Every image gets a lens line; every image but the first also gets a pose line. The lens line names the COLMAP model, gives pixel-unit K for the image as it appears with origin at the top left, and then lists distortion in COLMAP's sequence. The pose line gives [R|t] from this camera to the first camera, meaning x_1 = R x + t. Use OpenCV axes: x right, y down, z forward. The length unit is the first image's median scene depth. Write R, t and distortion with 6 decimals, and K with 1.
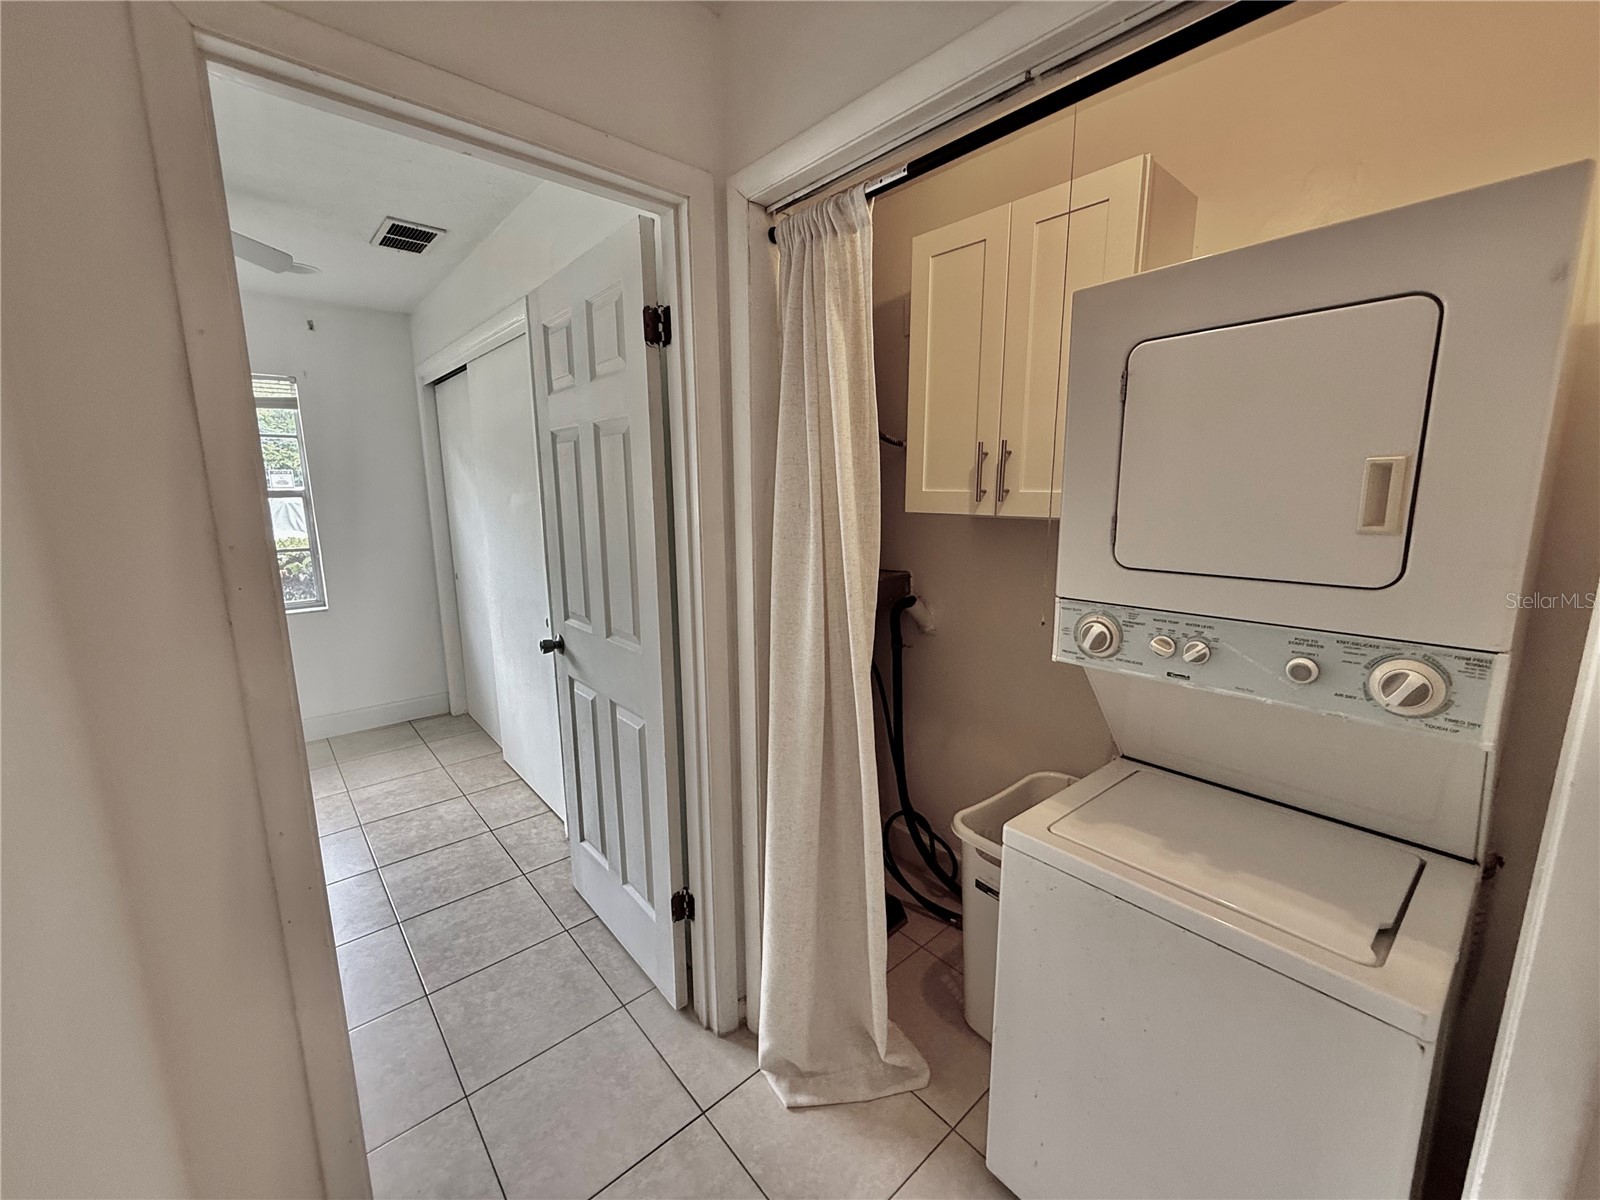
lens RADIAL K [[636.1, 0, 797.5], [0, 636.1, 599.4], [0, 0, 1]] dist [-0.001144, 0.000101]
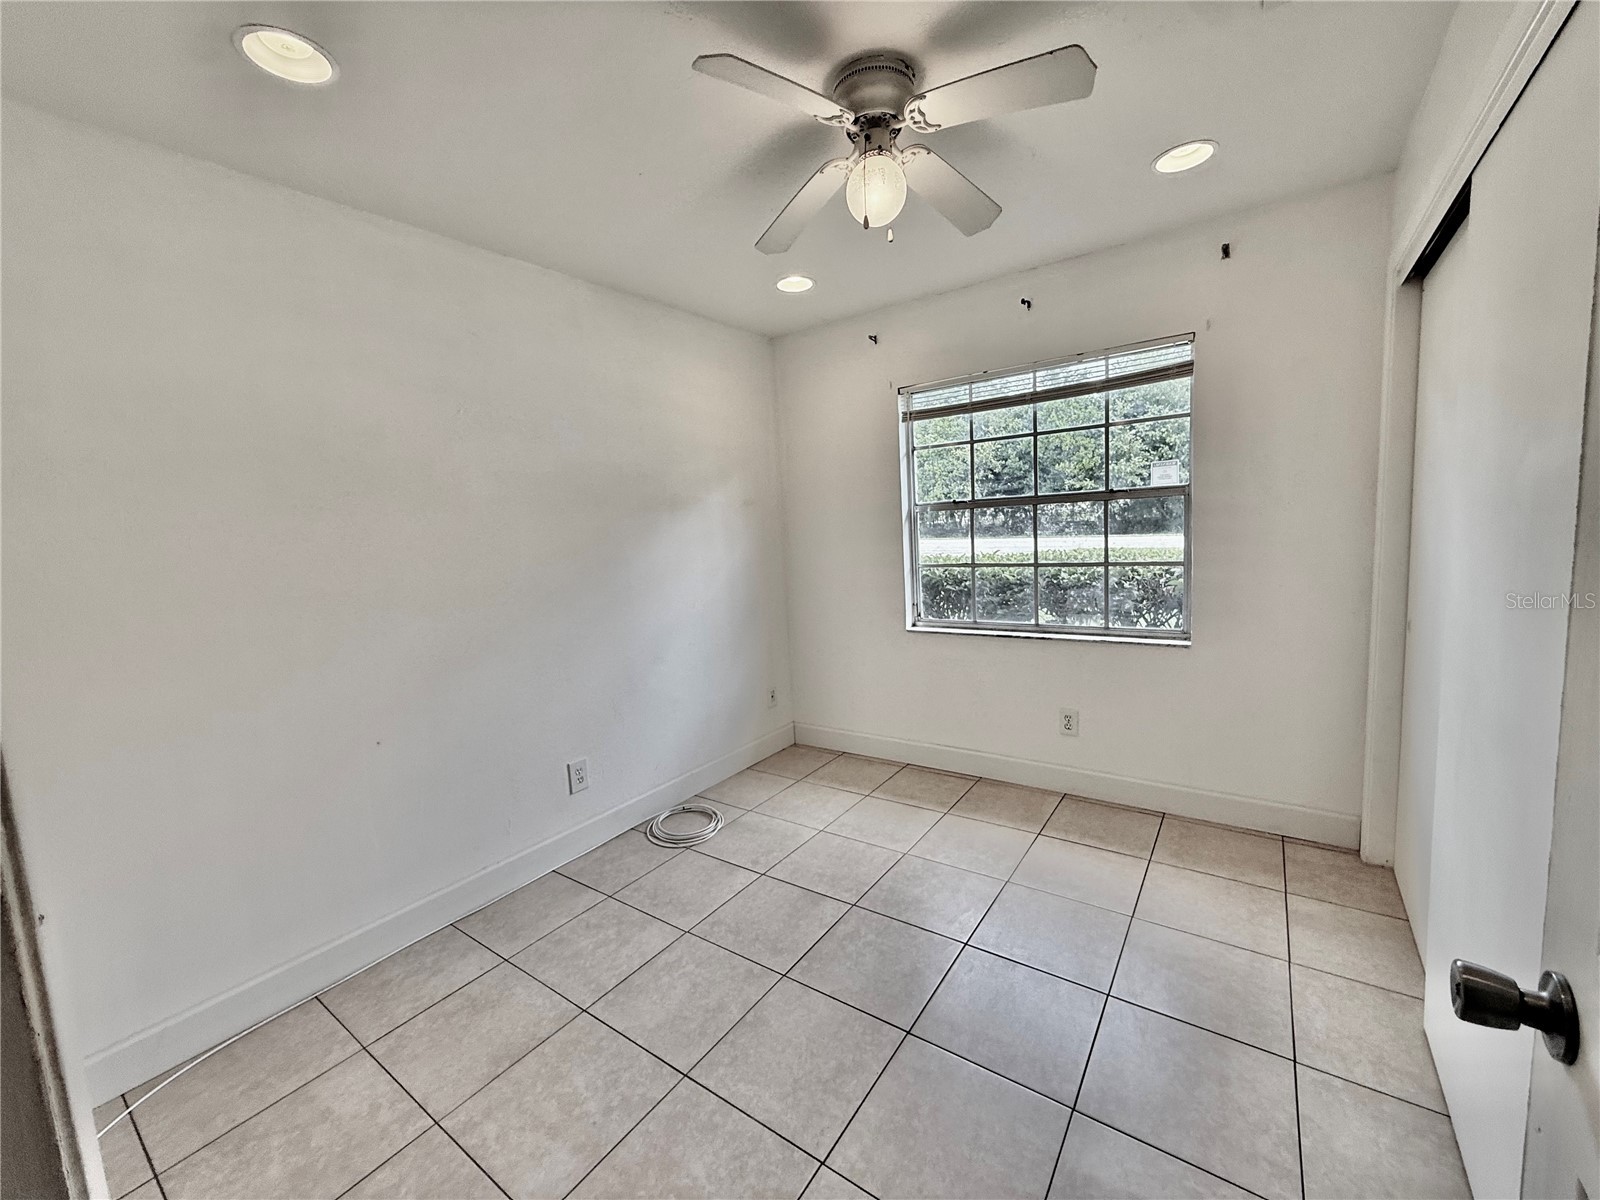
lens RADIAL K [[638.8, 0, 796.7], [0, 638.8, 598.4], [0, 0, 1]] dist [0.000804, 0.000394]
pose [[0.223121, 0.102471, -0.969390, -0.262248], [-0.121855, 0.989591, 0.076559, -0.080349], [0.967144, 0.101043, 0.233285, 0.772089]]
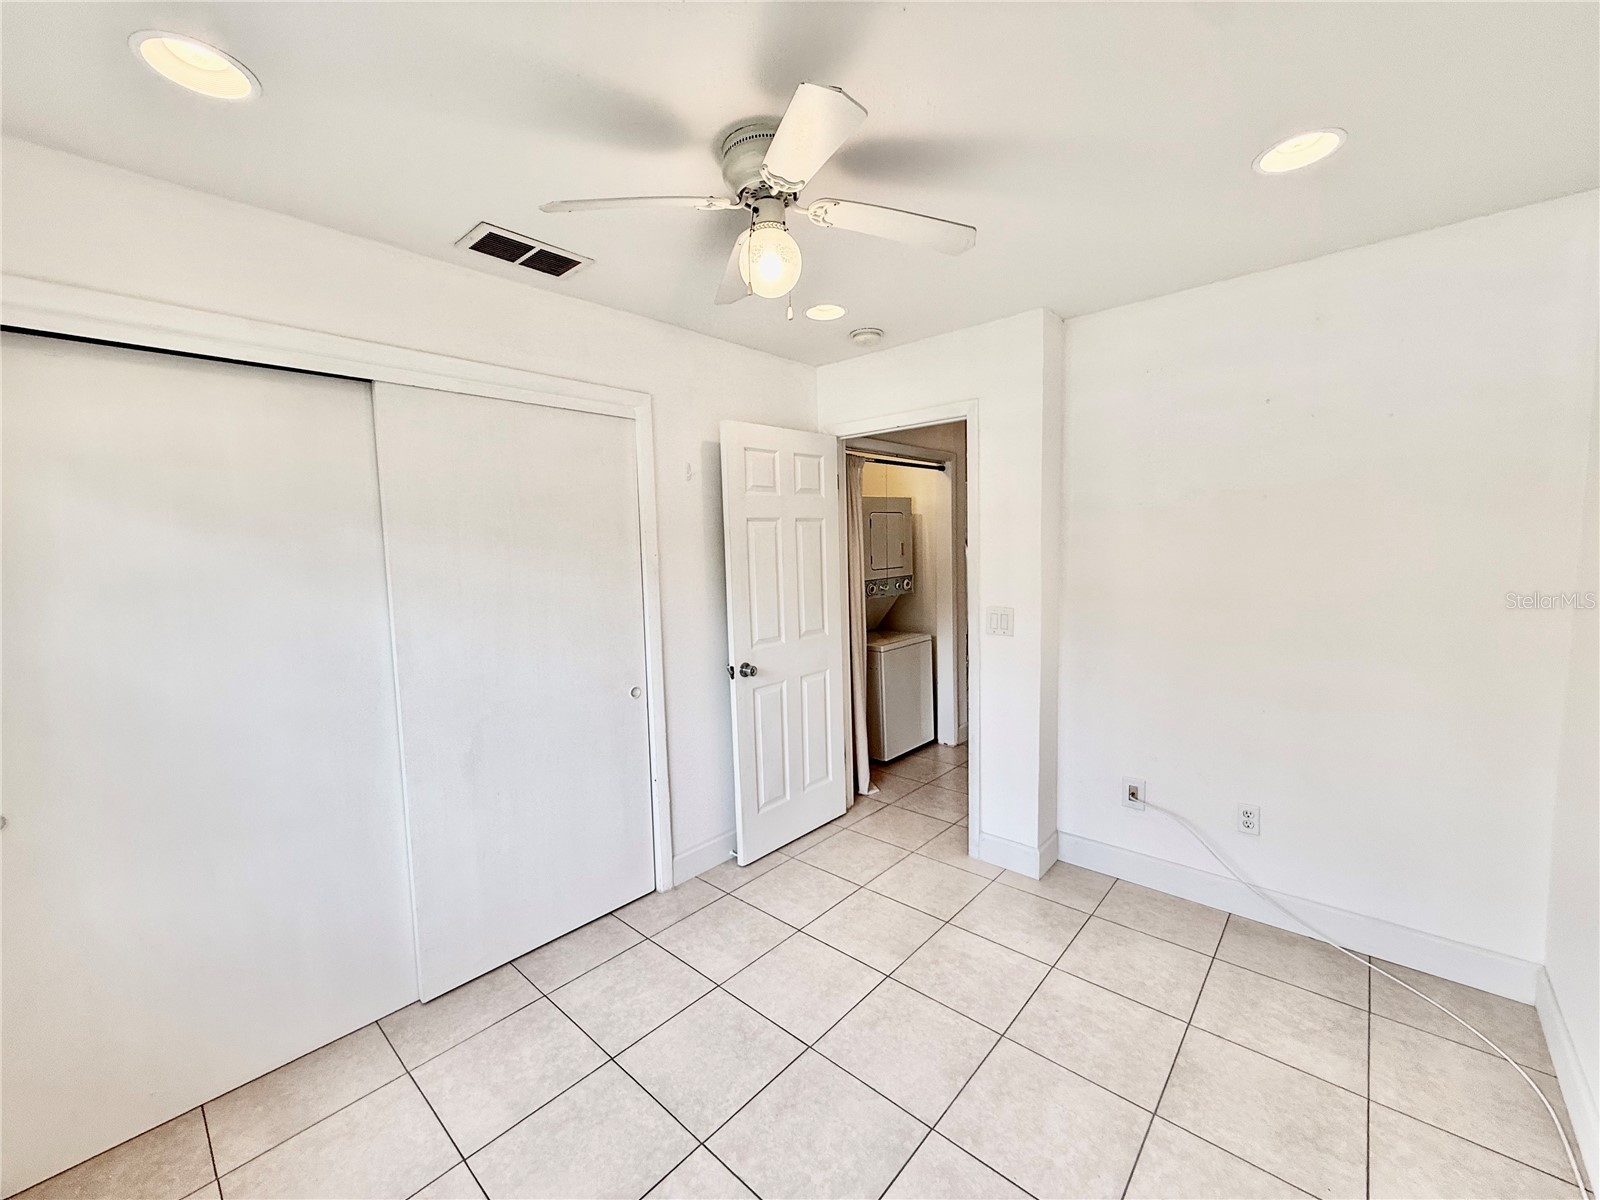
lens RADIAL K [[652.2, 0, 805.2], [0, 652.2, 584.0], [0, 0, 1]] dist [0.029402, 0.000026]
pose [[-0.129149, -0.054481, 0.990127, -2.109691], [0.199454, 0.976656, 0.079756, -0.228135], [-0.971359, 0.207786, -0.115268, 1.189633]]
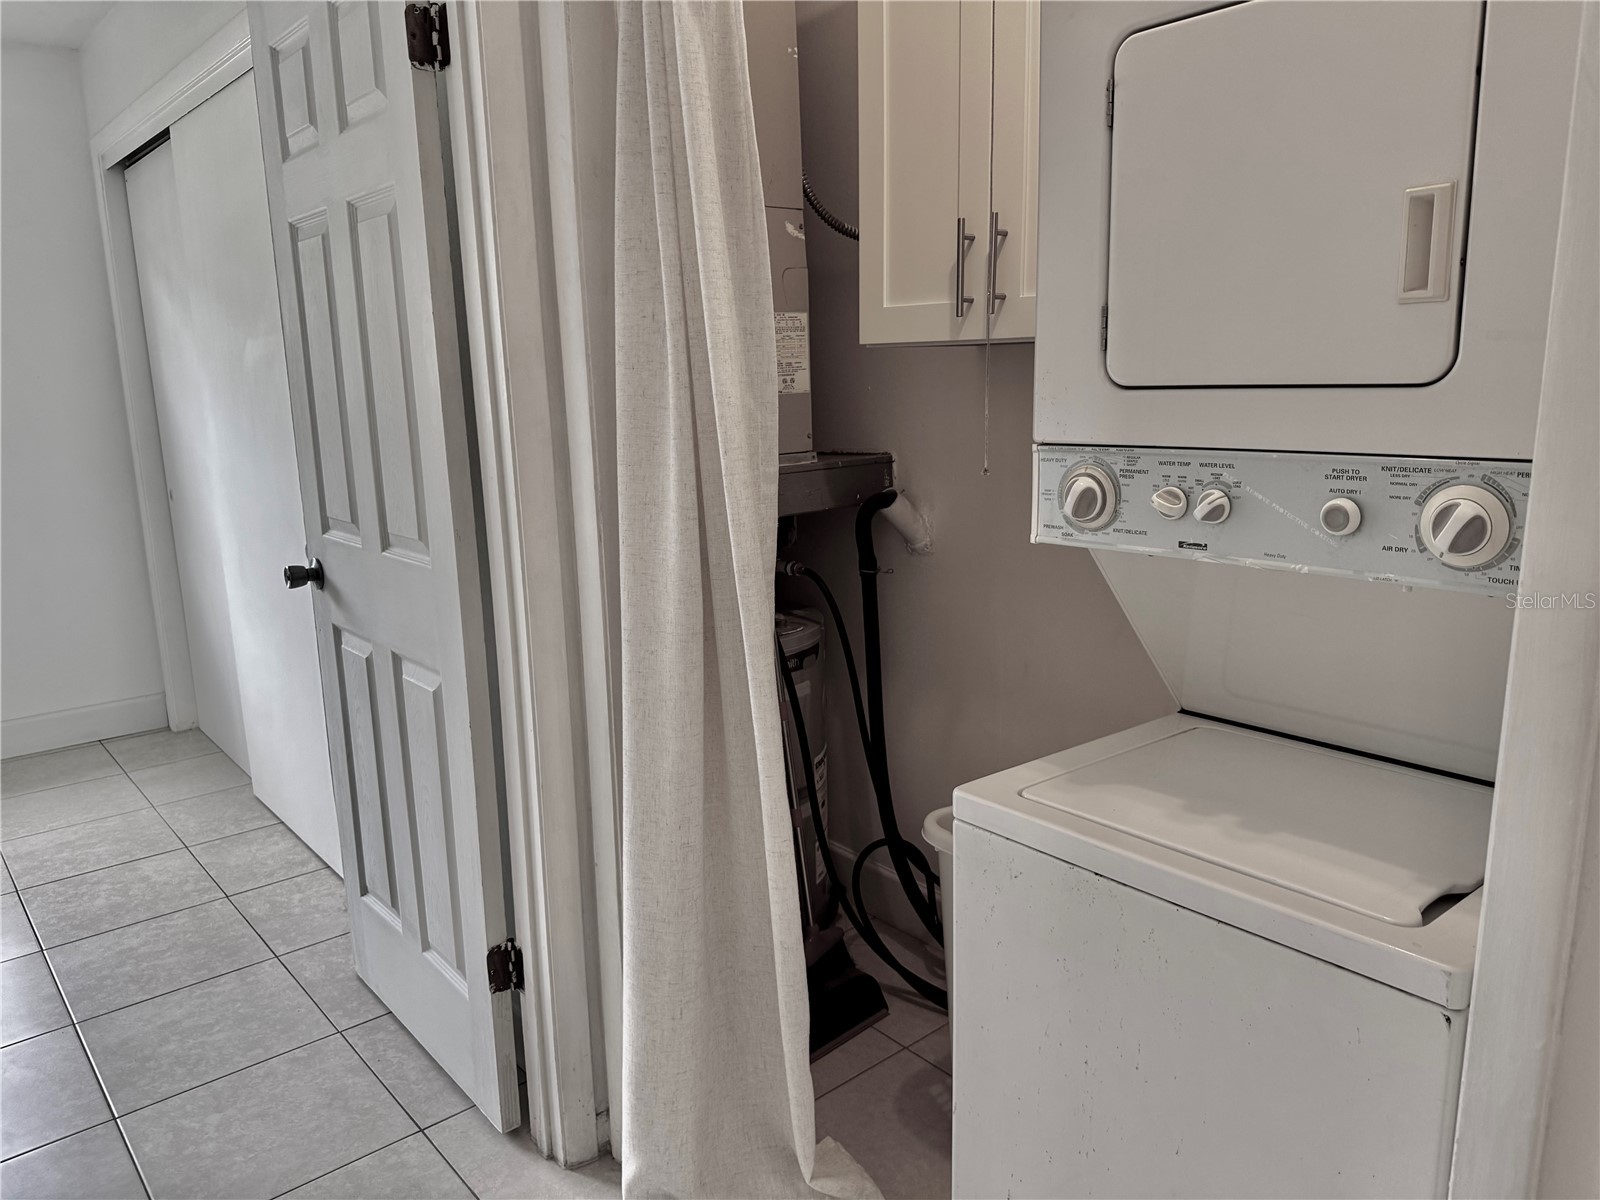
lens RADIAL K [[1129.4, 0, 800.0], [0, 1129.4, 600.0], [0, 0, 1]] dist [0.017437, -0.034817]
pose [[0.999875, -0.013564, -0.008179, 0.122083], [0.013788, 0.999514, 0.027955, 0.085071], [0.007796, -0.028065, 0.999576, -0.111995]]
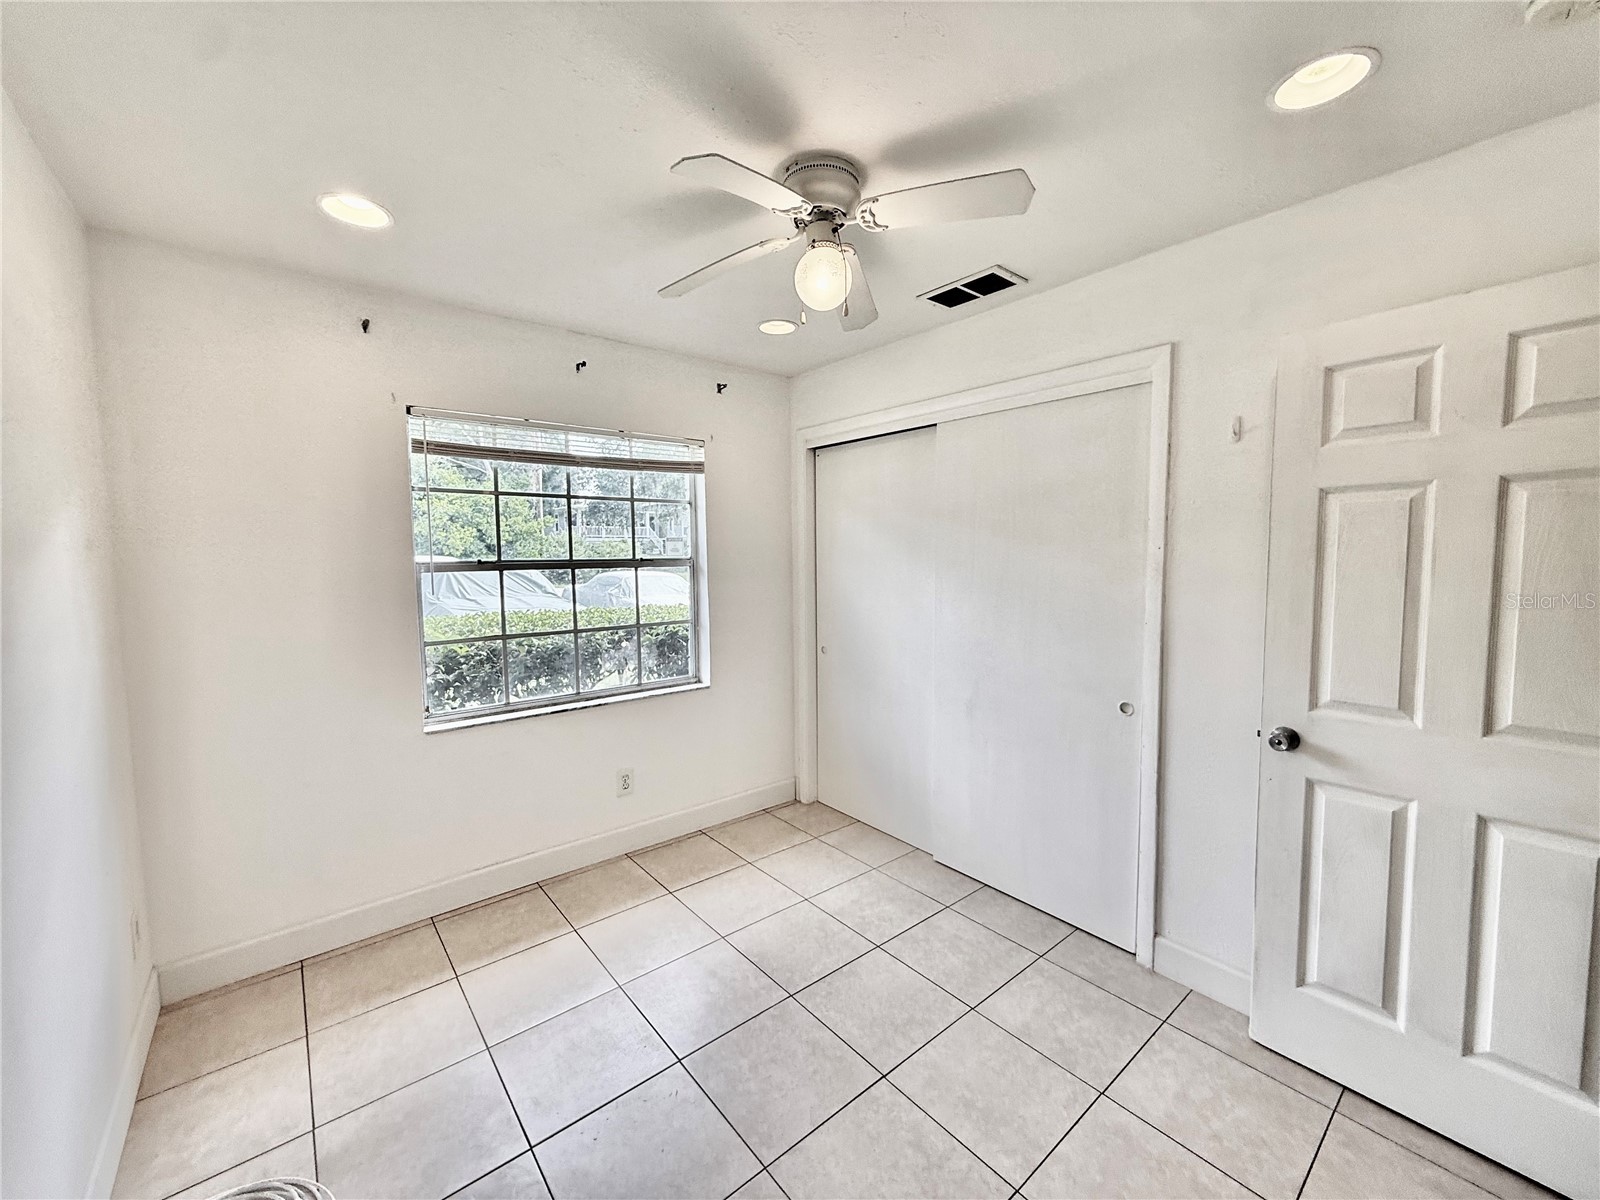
lens RADIAL K [[638.6, 0, 796.4], [0, 638.6, 599.7], [0, 0, 1]] dist [-0.000601, -0.000085]
pose [[0.999480, -0.001397, -0.032223, -1.176140], [-0.001999, 0.994457, -0.105130, -0.024495], [0.032192, 0.105139, 0.993936, 0.151672]]
